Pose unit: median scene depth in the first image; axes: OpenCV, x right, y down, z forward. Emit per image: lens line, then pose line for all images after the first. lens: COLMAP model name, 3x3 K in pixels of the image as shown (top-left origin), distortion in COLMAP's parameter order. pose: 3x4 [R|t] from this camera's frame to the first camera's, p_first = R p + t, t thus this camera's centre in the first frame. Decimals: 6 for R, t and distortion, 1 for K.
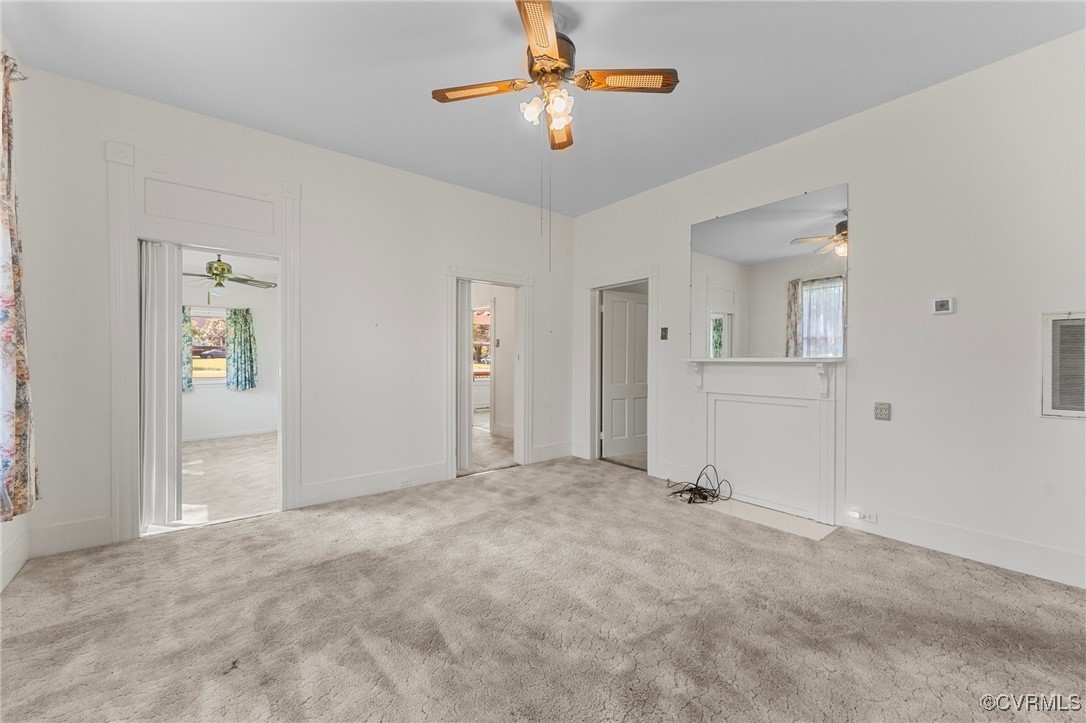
lens RADIAL K [[436.5, 0, 536.2], [0, 436.5, 361.0], [0, 0, 1]] dist [-0.000395, 0.000583]
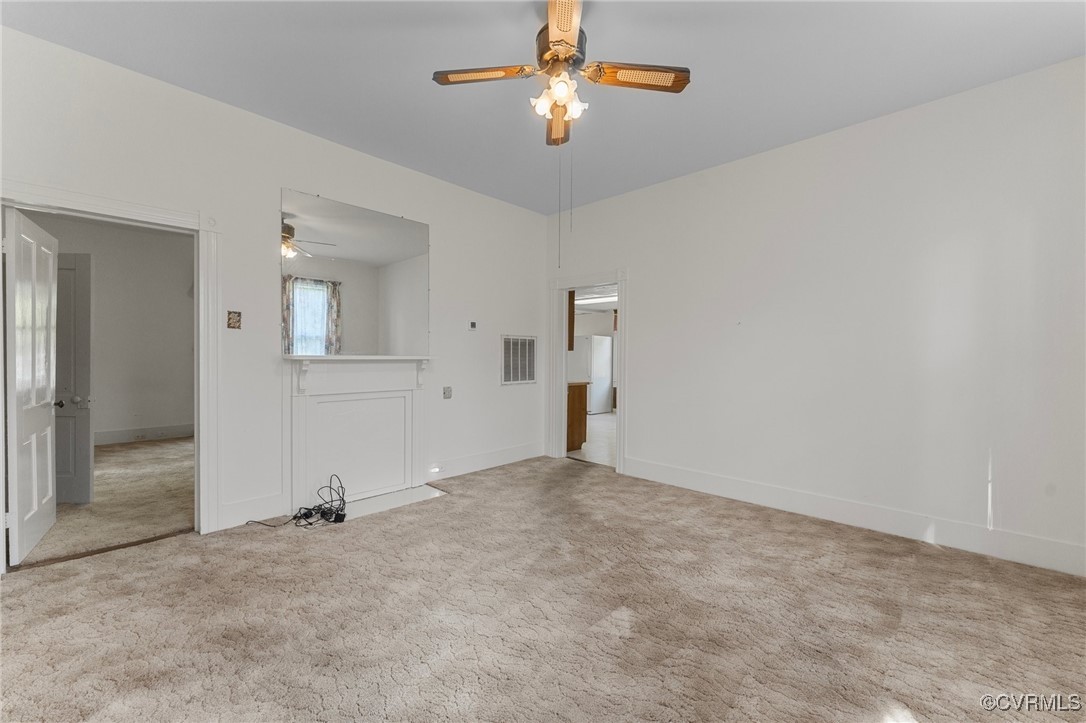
lens RADIAL K [[436.5, 0, 544.7], [0, 436.5, 359.6], [0, 0, 1]] dist [-0.000395, 0.000583]
pose [[-0.154096, -0.006490, 0.988035, -0.605909], [0.001907, 0.999975, 0.006866, -0.003891], [-0.988054, 0.002942, -0.154080, 0.780472]]
